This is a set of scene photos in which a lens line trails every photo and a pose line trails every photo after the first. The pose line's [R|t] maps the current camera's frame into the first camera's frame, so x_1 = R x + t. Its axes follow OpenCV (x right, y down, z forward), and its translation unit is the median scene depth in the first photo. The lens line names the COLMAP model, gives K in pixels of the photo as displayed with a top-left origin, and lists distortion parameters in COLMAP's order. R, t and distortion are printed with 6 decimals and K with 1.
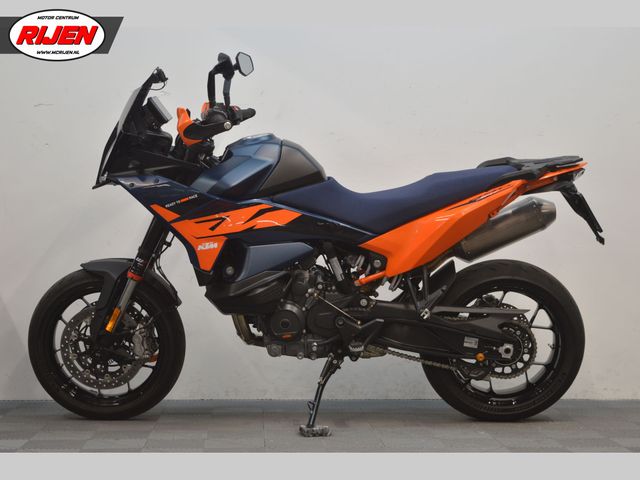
lens RADIAL K [[1234.7, 0, 320.1], [0, 1234.7, 238.1], [0, 0, 1]] dist [0.056672, 0.000000]
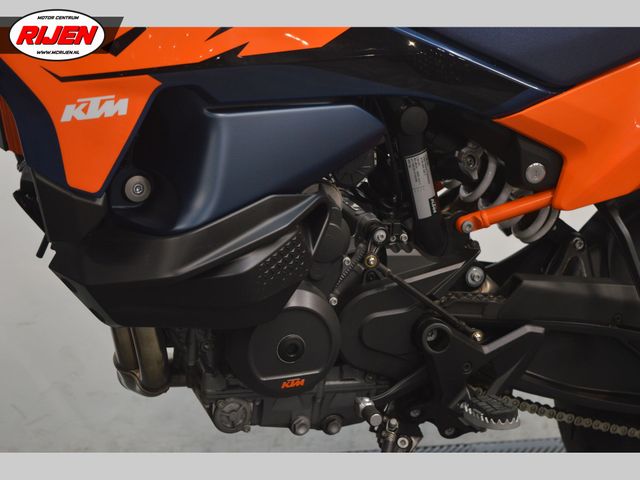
lens RADIAL K [[1234.7, 0, 320.9], [0, 1234.7, 240.1], [0, 0, 1]] dist [0.056672, 0.000000]
pose [[0.937324, -0.001003, 0.348458, -0.128550], [-0.041684, 0.992492, 0.114984, 0.001446], [-0.345958, -0.122302, 0.930245, 0.647562]]
